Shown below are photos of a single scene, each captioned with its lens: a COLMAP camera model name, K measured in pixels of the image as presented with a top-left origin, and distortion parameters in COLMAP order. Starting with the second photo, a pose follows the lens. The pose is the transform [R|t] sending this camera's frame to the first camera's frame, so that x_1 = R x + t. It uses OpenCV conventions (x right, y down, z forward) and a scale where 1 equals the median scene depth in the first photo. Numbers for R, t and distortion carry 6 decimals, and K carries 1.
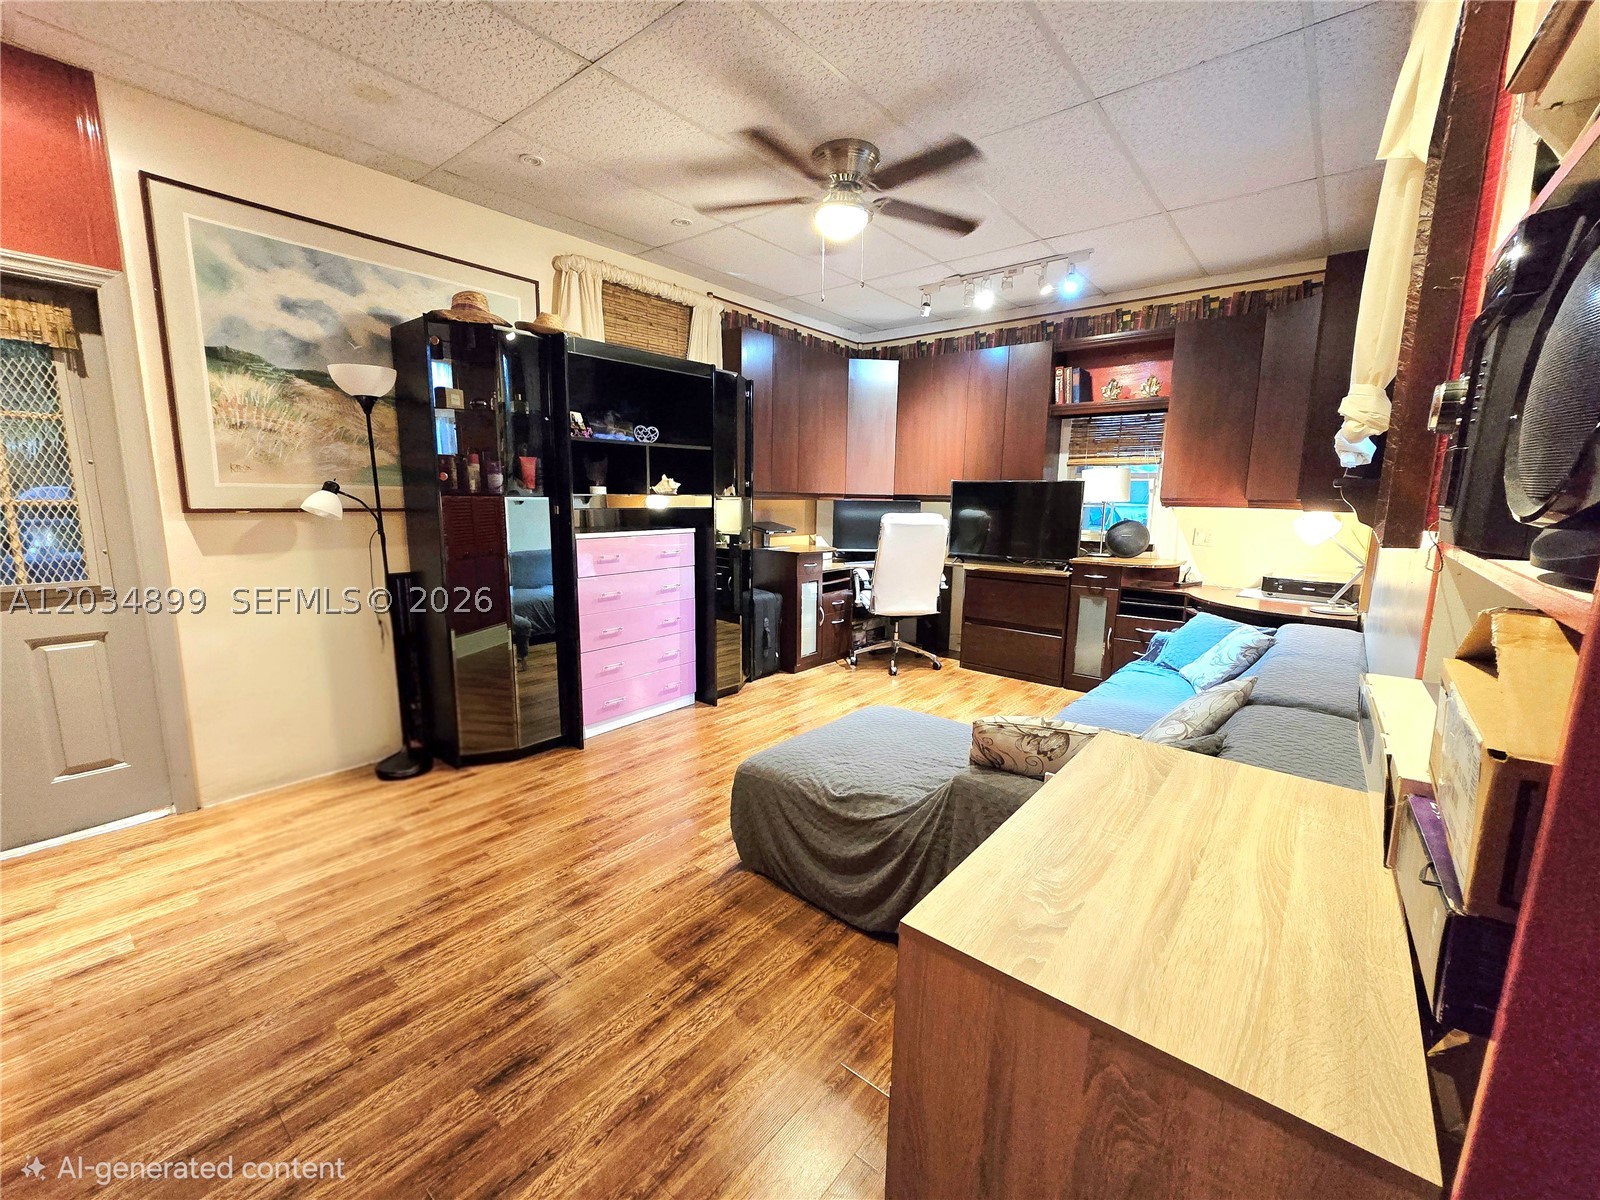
lens RADIAL K [[656.2, 0, 800.0], [0, 656.2, 600.0], [0, 0, 1]] dist [-0.003717, -0.000605]
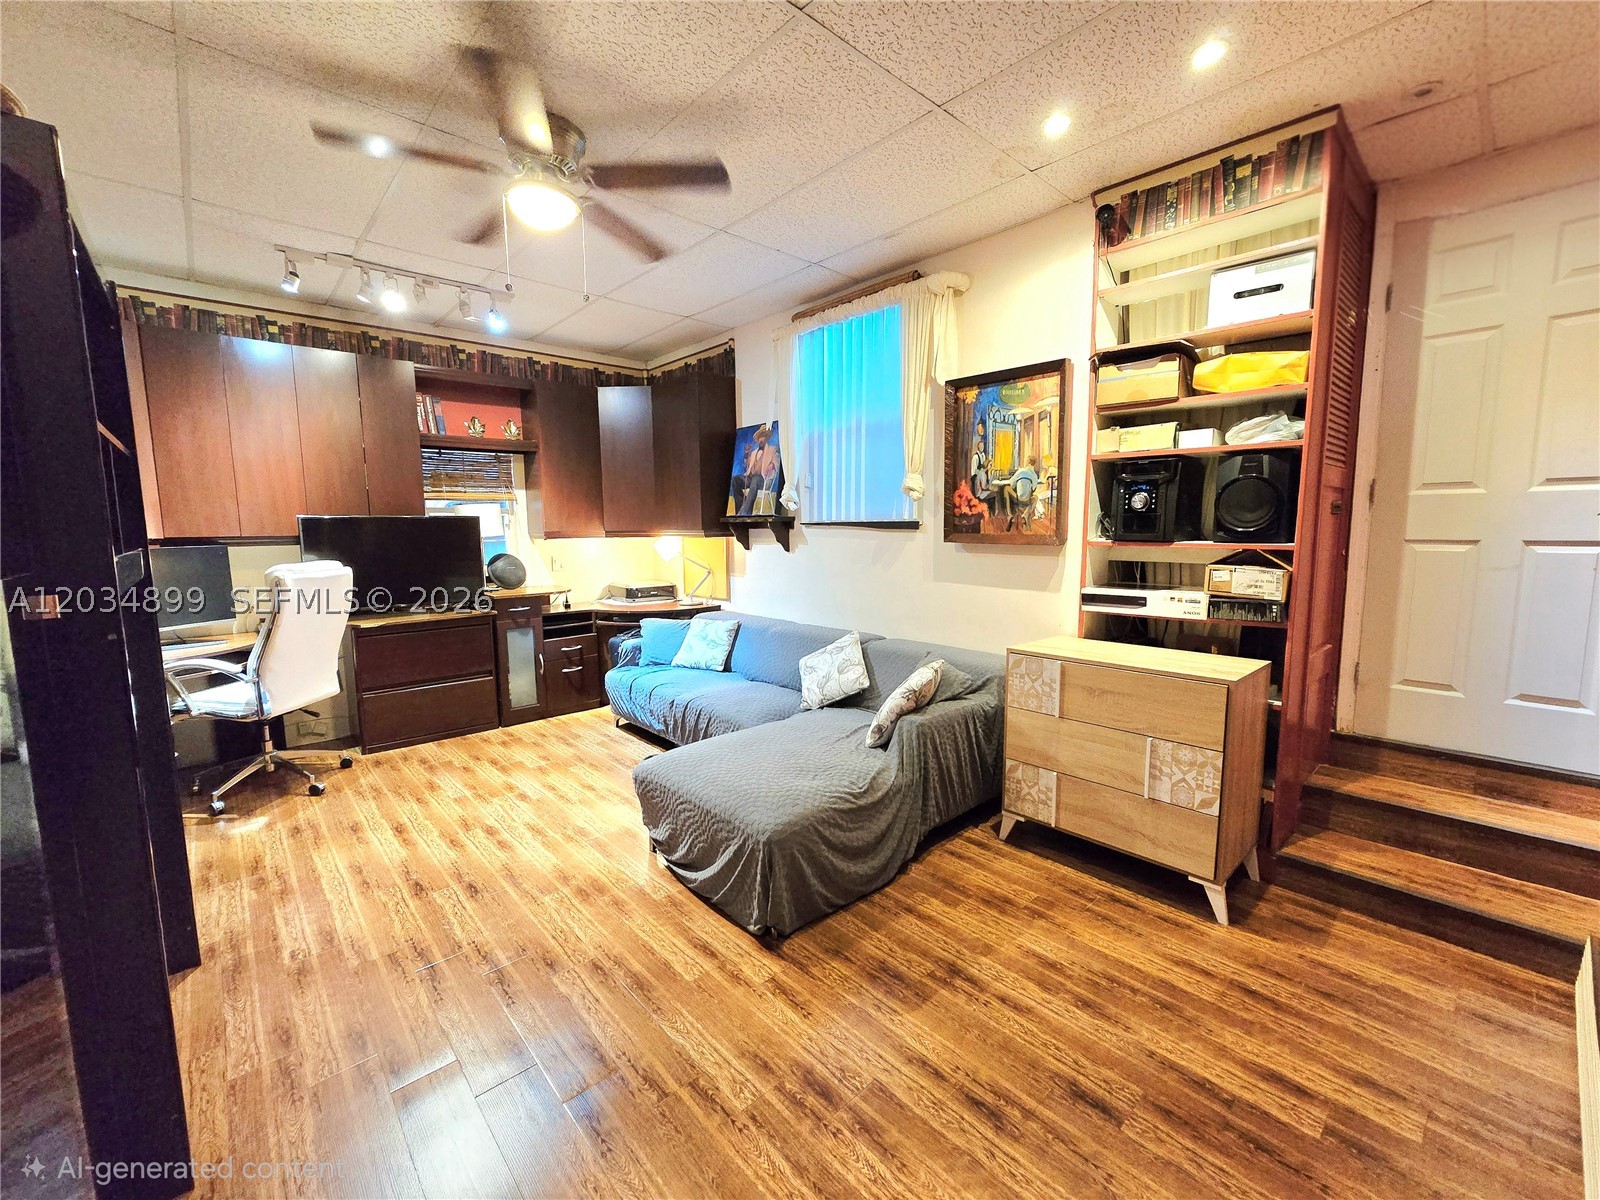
lens RADIAL K [[656.2, 0, 800.0], [0, 656.2, 600.0], [0, 0, 1]] dist [-0.003717, -0.000605]
pose [[0.140367, -0.128197, 0.981765, -0.501936], [0.171810, 0.979693, 0.103362, -0.081551], [-0.975079, 0.154168, 0.159542, 0.413202]]
